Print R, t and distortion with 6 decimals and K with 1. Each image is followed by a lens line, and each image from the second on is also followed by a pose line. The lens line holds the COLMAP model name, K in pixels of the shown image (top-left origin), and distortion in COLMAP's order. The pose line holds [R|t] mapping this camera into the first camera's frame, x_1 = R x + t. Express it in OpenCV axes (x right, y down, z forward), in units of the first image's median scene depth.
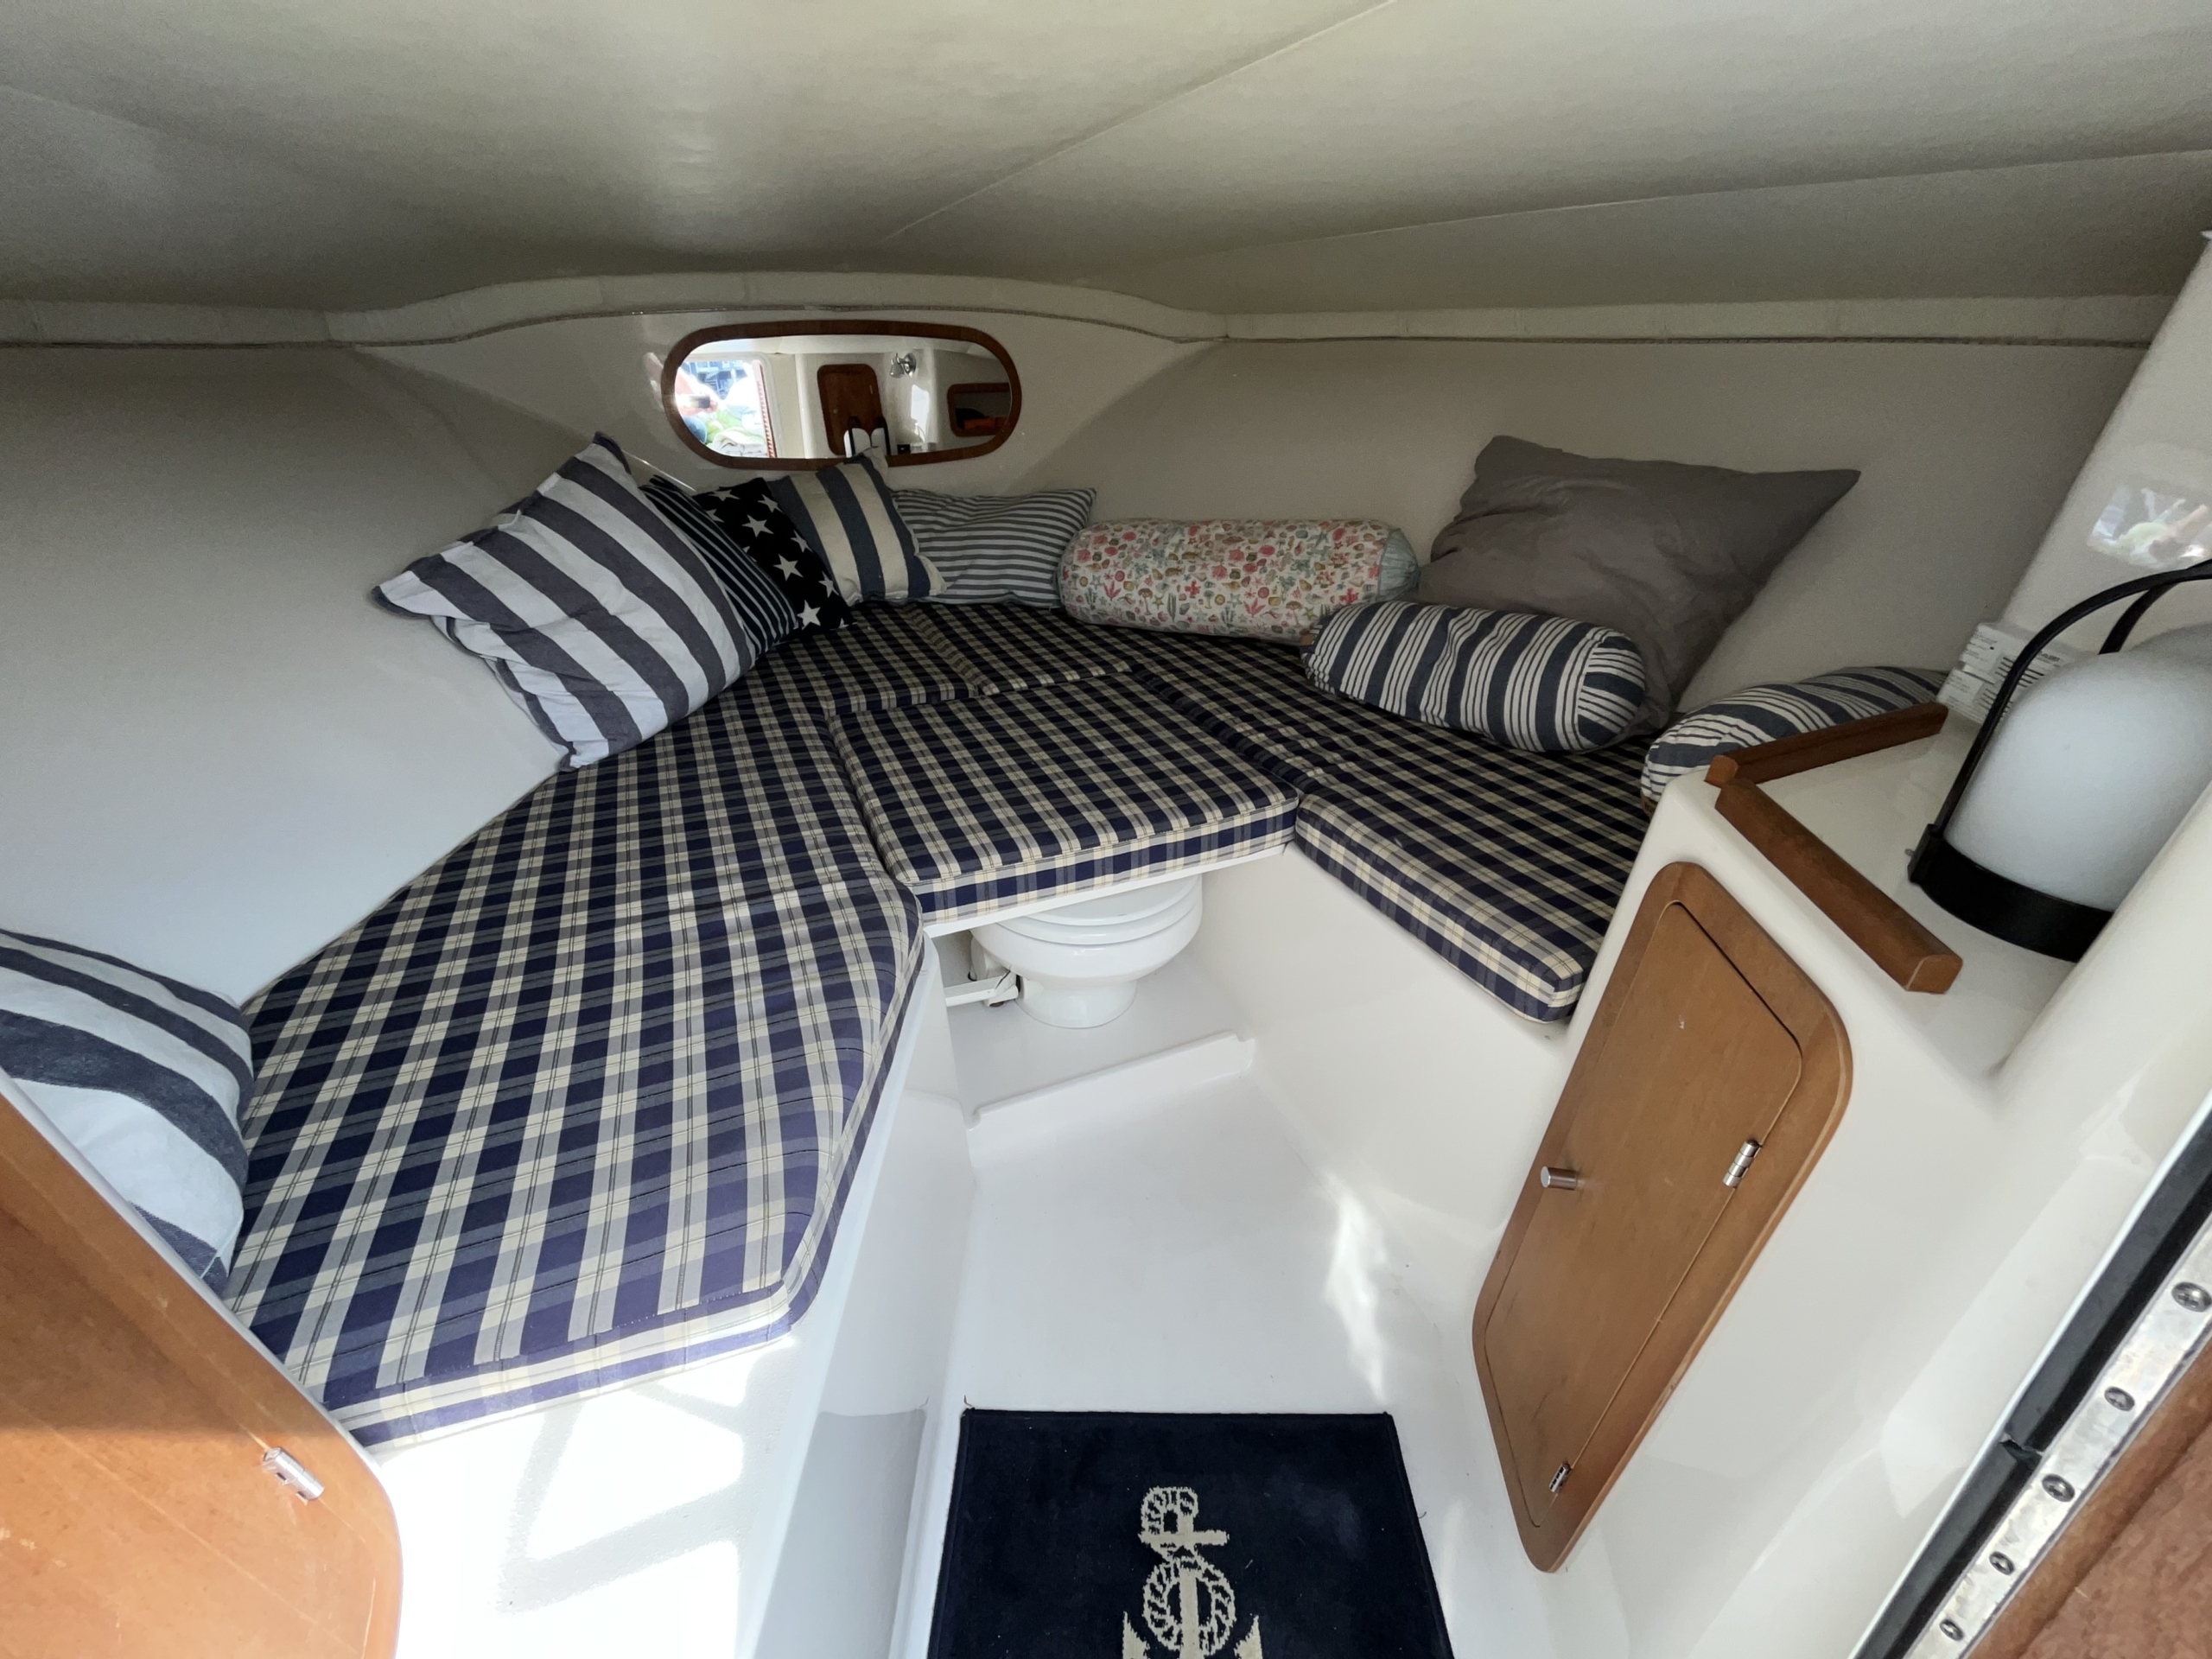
lens RADIAL K [[899.5, 0, 1094.4], [0, 899.5, 832.4], [0, 0, 1]] dist [-0.003375, -0.000130]
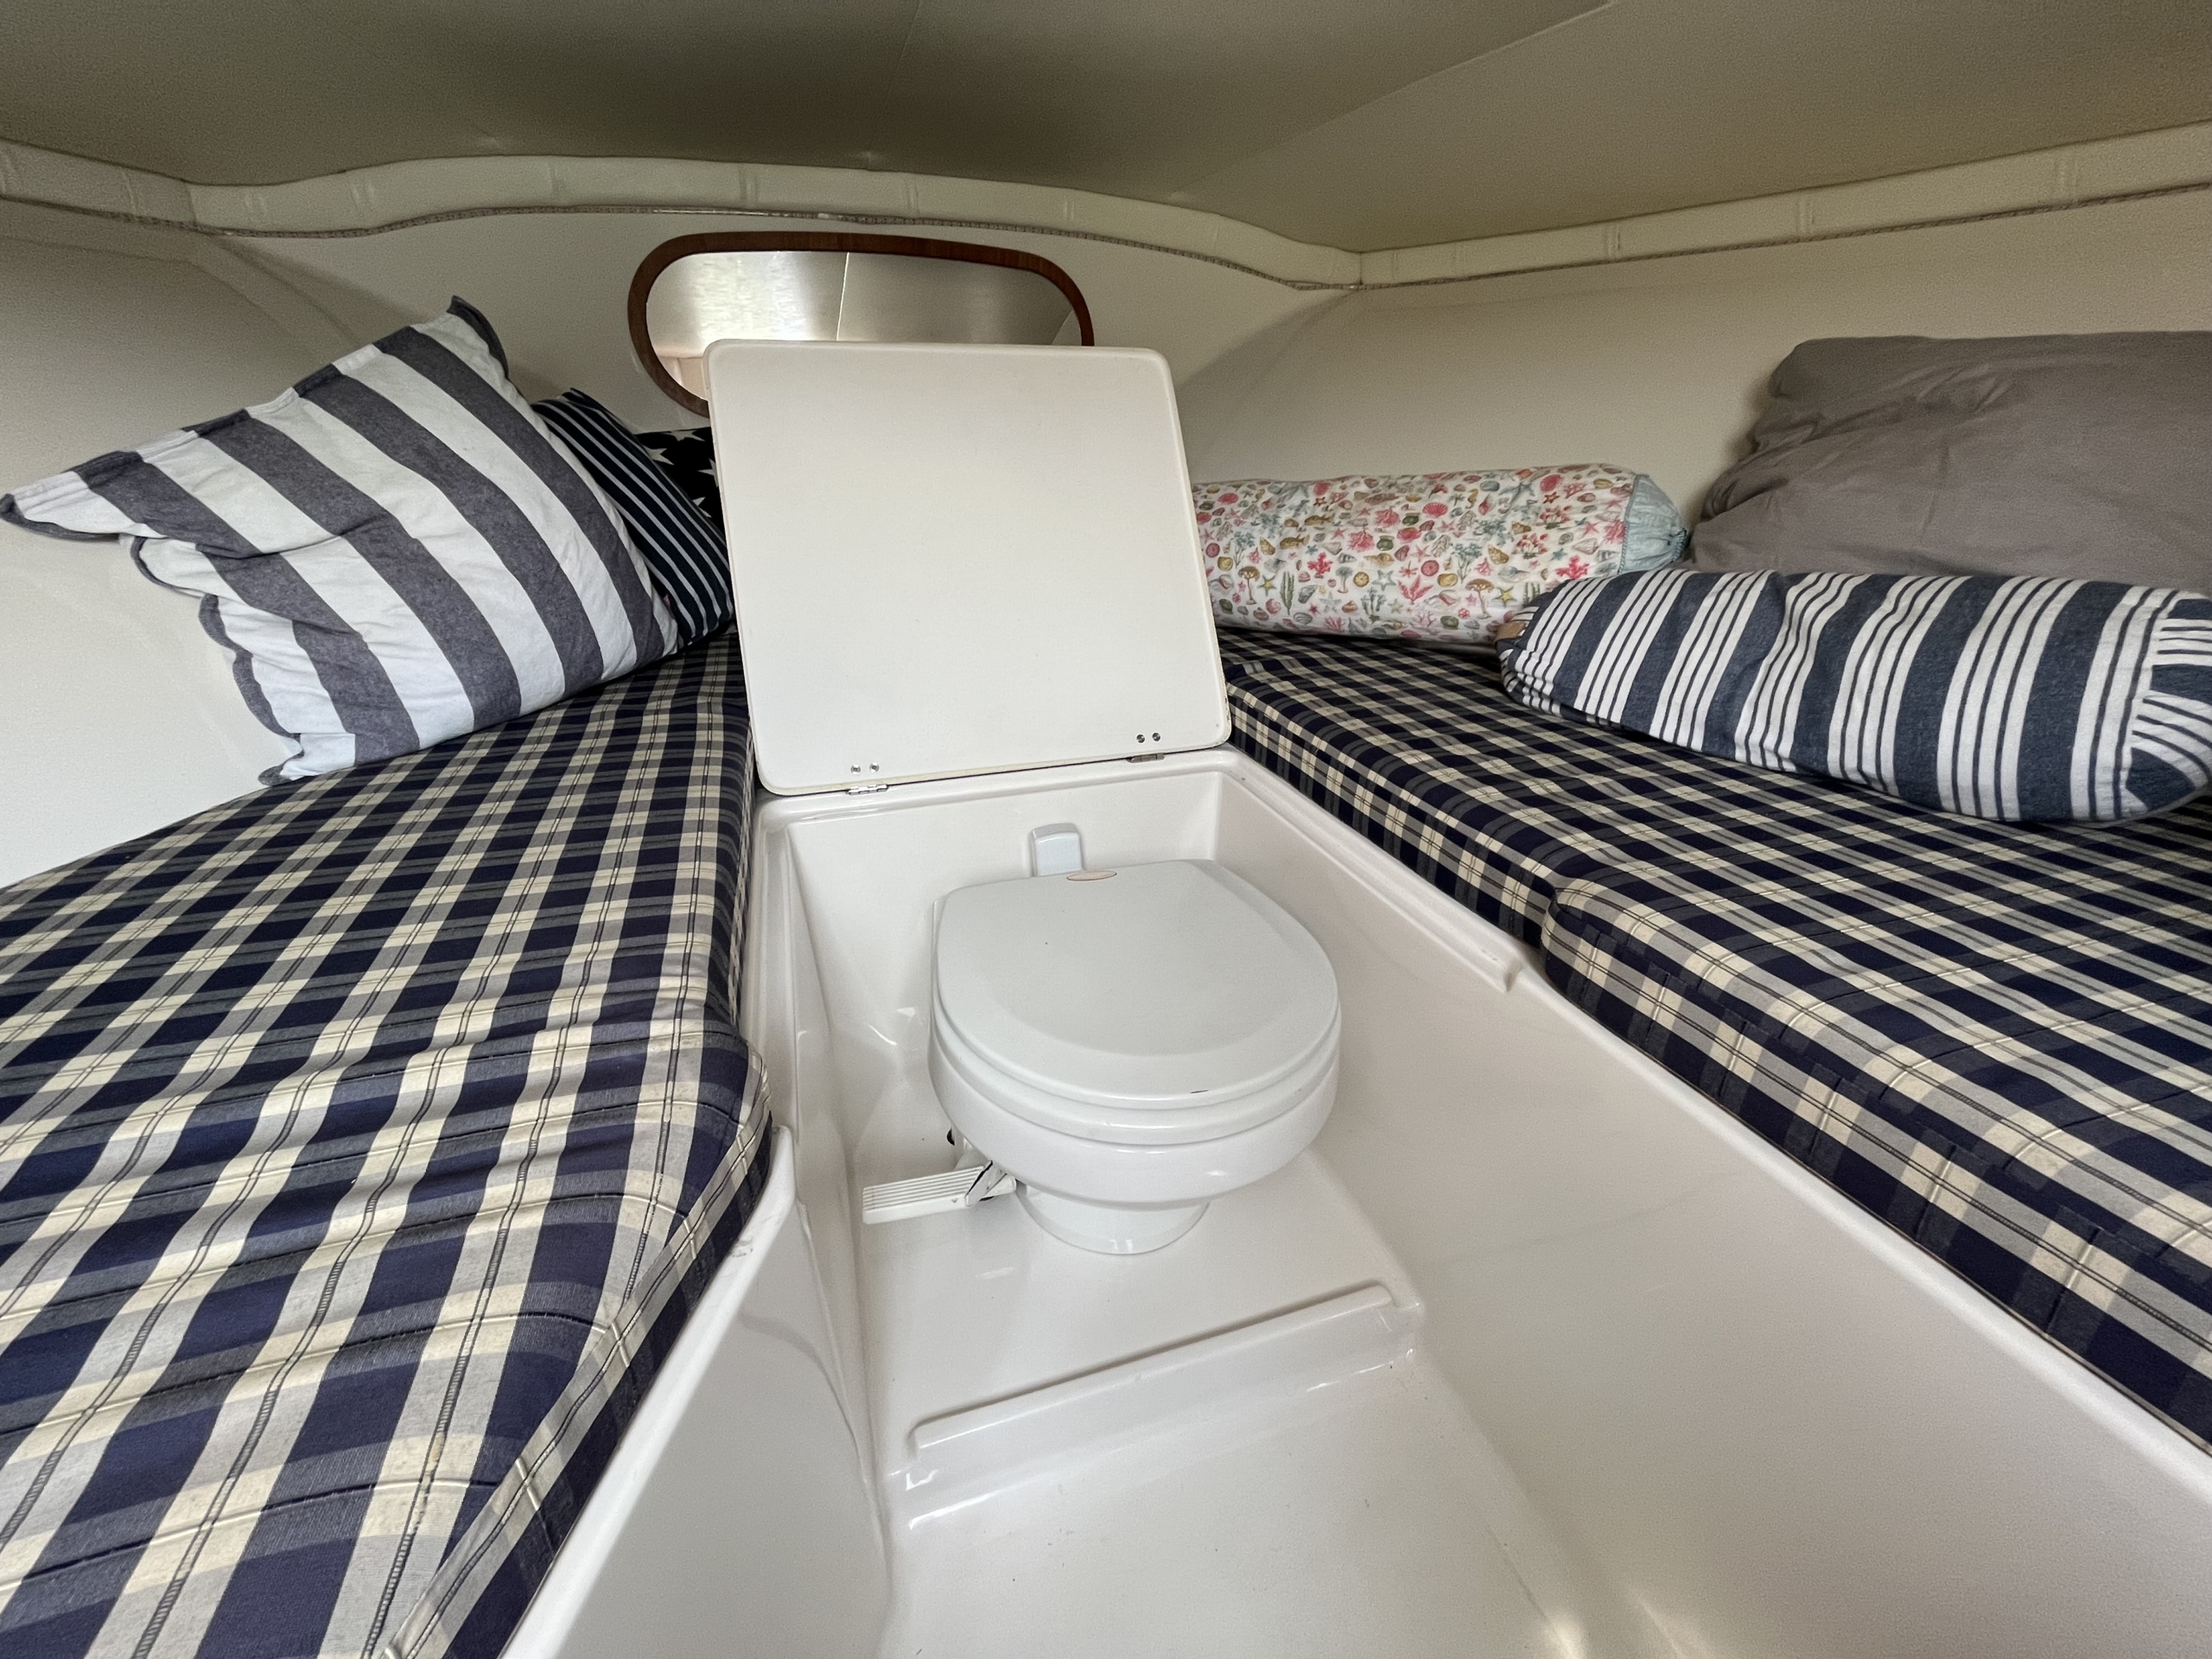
lens RADIAL K [[897.2, 0, 1089.5], [0, 897.2, 831.4], [0, 0, 1]] dist [0.002545, 0.000464]
pose [[0.995421, 0.044499, -0.084599, 0.001355], [-0.050009, 0.996686, -0.064162, -0.016699], [0.081463, 0.068099, 0.994347, 0.336804]]
